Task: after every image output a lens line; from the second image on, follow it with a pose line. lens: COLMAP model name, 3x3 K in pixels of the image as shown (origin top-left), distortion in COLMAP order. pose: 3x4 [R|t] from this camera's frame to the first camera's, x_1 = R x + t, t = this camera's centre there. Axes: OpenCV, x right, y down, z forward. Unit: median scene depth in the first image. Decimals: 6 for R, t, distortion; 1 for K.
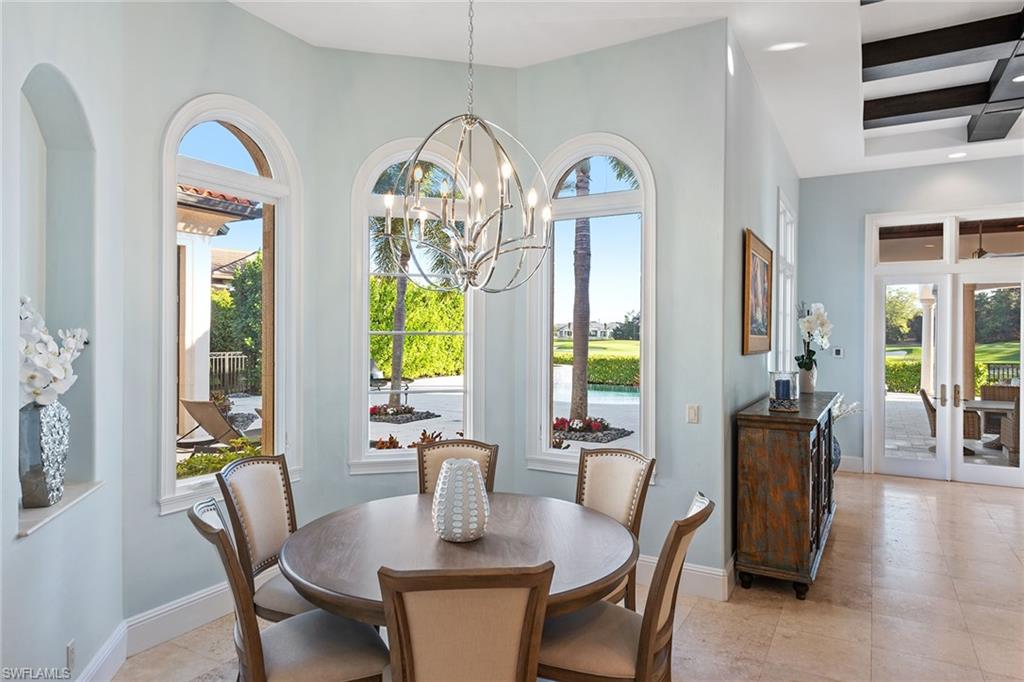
lens RADIAL K [[641.7, 0, 512.4], [0, 641.7, 334.9], [0, 0, 1]] dist [0.017246, -0.000088]
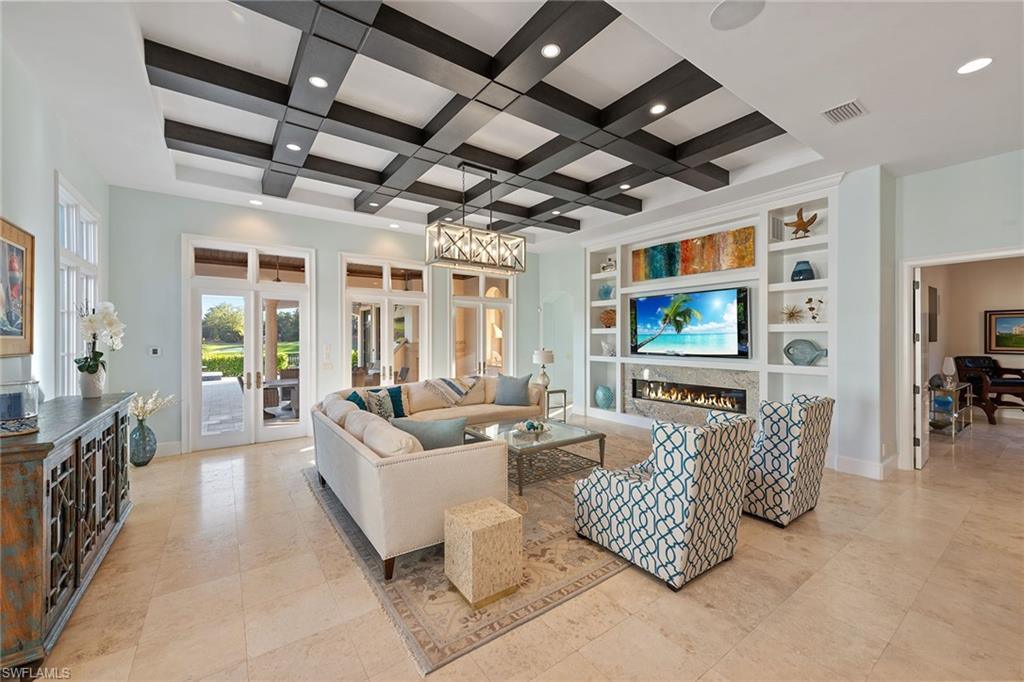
lens RADIAL K [[402.1, 0, 512.0], [0, 402.1, 341.0], [0, 0, 1]] dist [0.000808, 0.000136]
pose [[0.423209, -0.012875, 0.905941, 0.145664], [0.003156, 0.999914, 0.012737, 0.002155], [-0.906027, -0.002531, 0.423213, 0.157518]]
